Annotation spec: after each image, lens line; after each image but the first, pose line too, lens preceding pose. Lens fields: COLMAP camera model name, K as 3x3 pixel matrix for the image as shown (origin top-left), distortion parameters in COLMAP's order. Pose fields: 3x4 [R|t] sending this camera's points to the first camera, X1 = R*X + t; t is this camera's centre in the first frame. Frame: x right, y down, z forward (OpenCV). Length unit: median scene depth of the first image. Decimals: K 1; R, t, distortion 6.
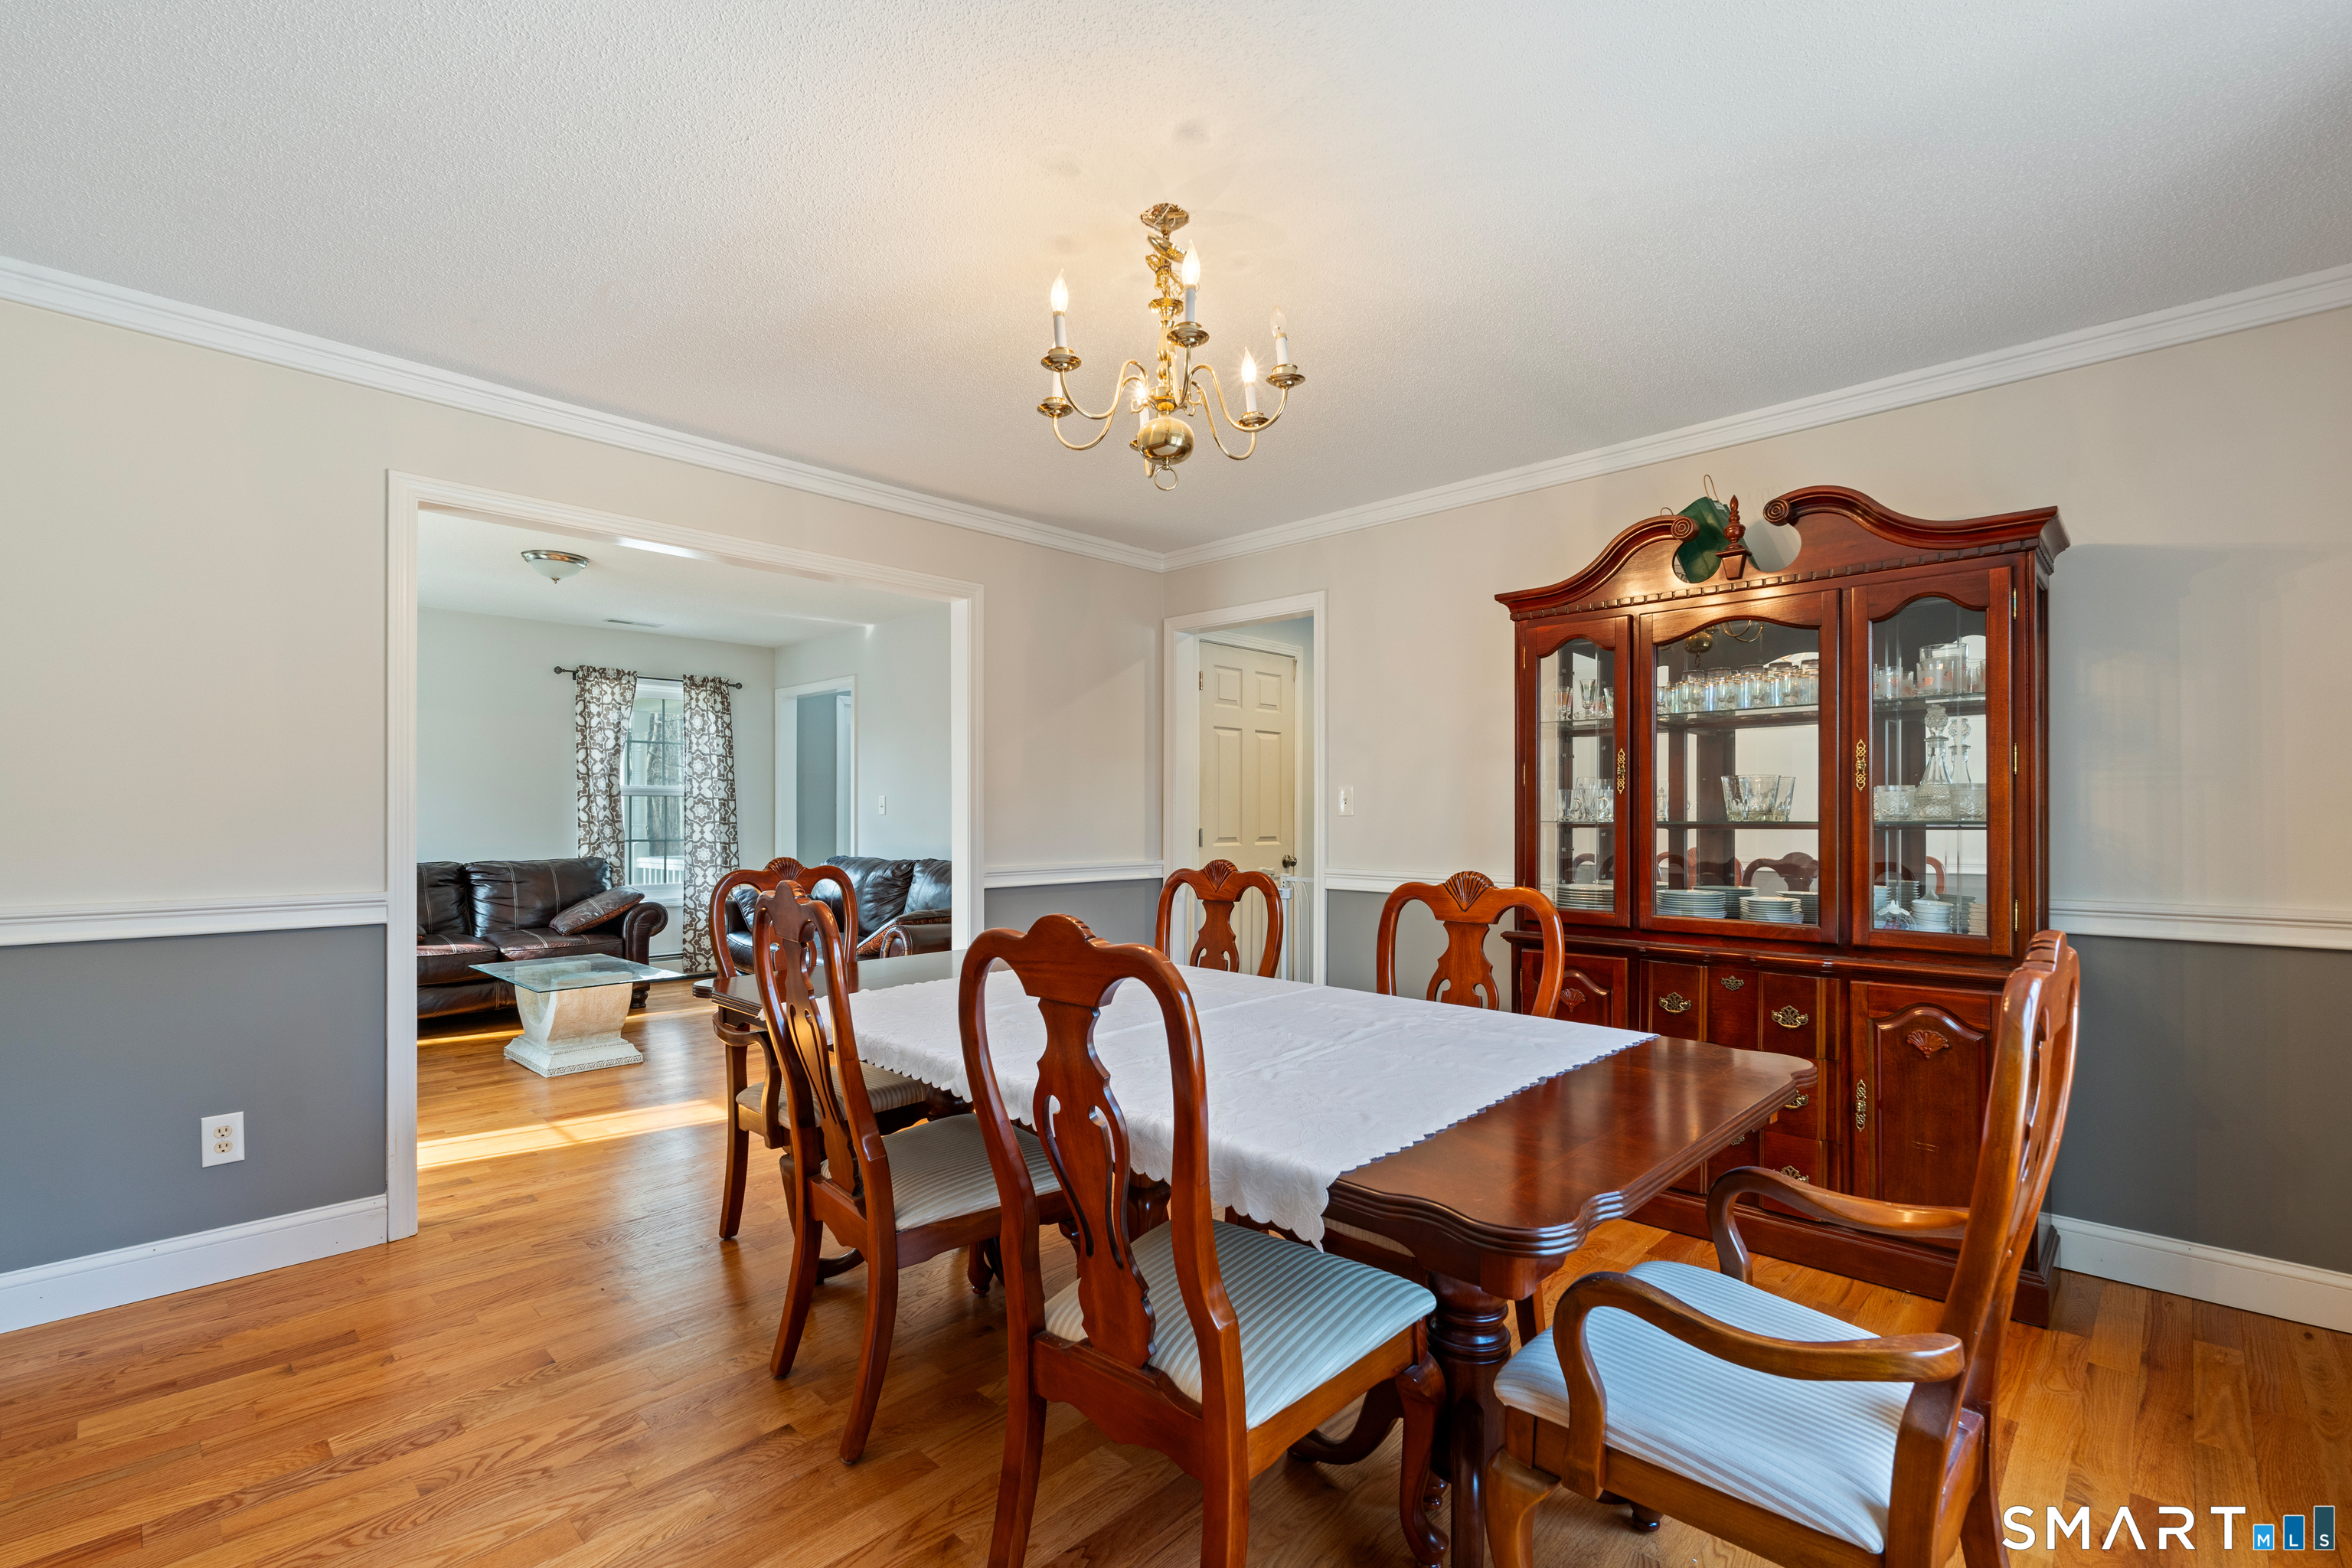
lens RADIAL K [[1029.7, 0, 1185.9], [0, 1029.7, 809.8], [0, 0, 1]] dist [0.001344, 0.000220]
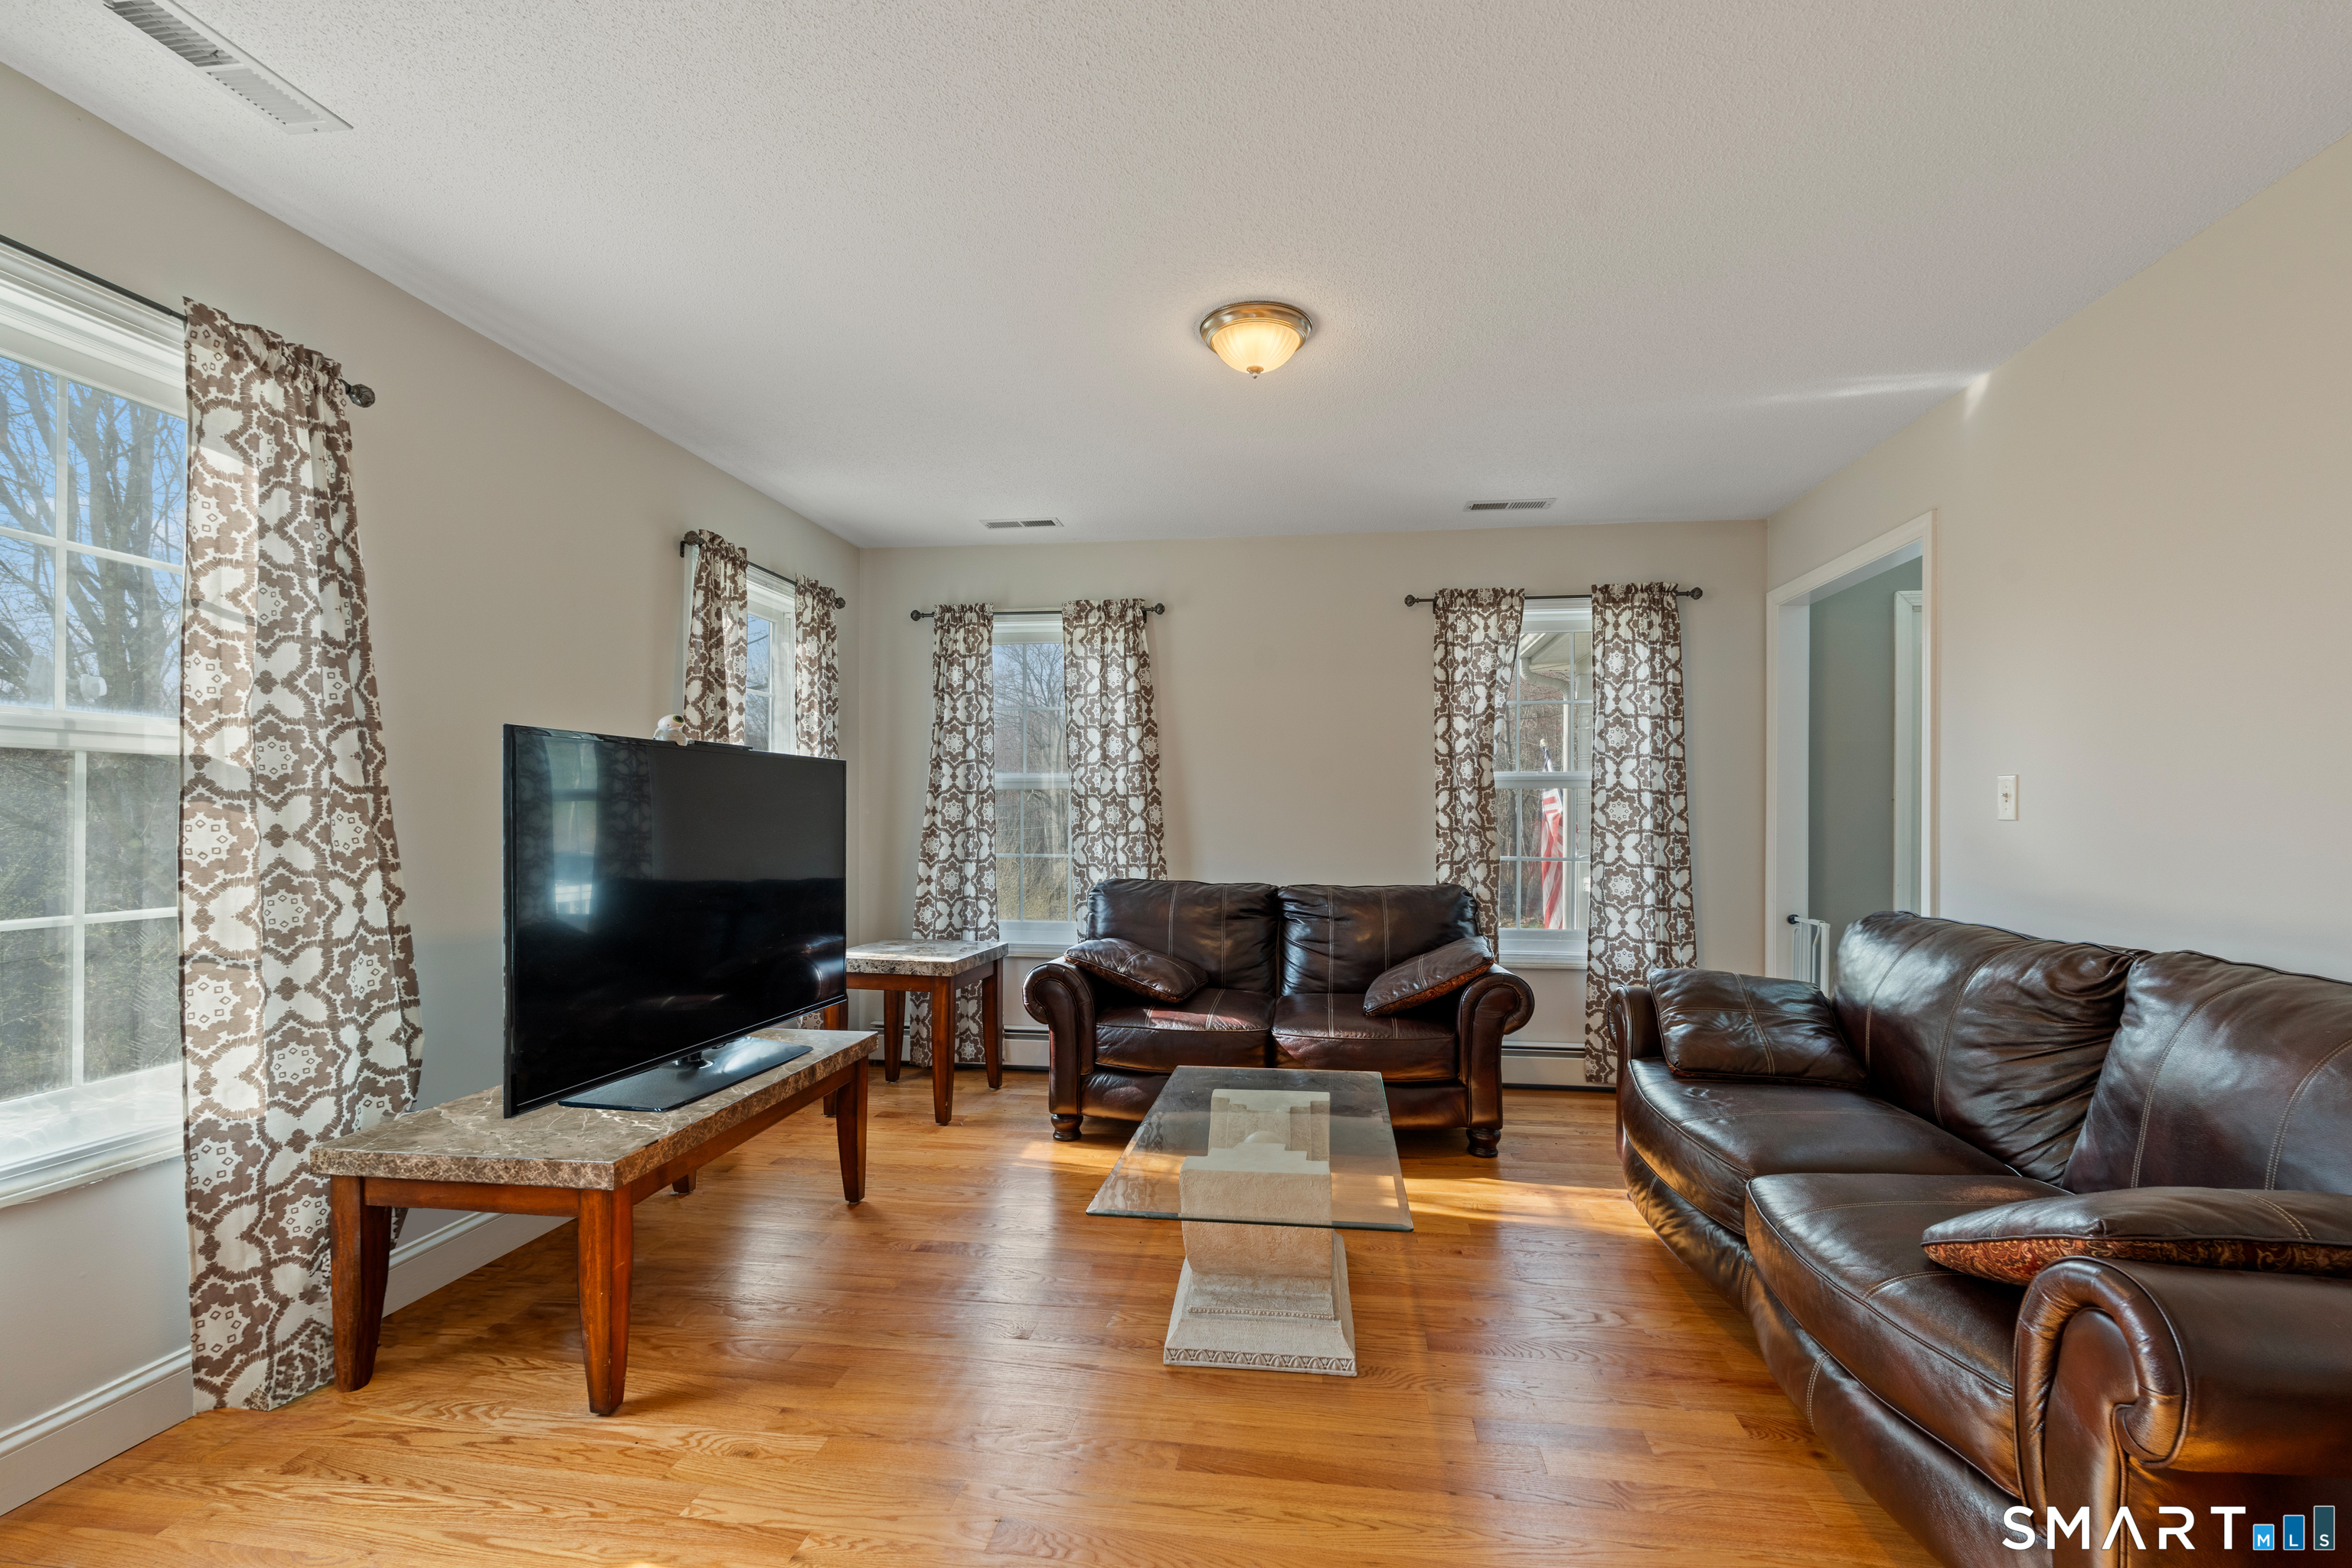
lens RADIAL K [[1029.7, 0, 1185.9], [0, 1029.7, 809.8], [0, 0, 1]] dist [0.001344, 0.000220]
pose [[0.587652, 0.001327, -0.809112, -0.152811], [-0.006689, 0.999972, -0.003218, 0.002854], [0.809086, 0.007303, 0.587645, 0.482906]]
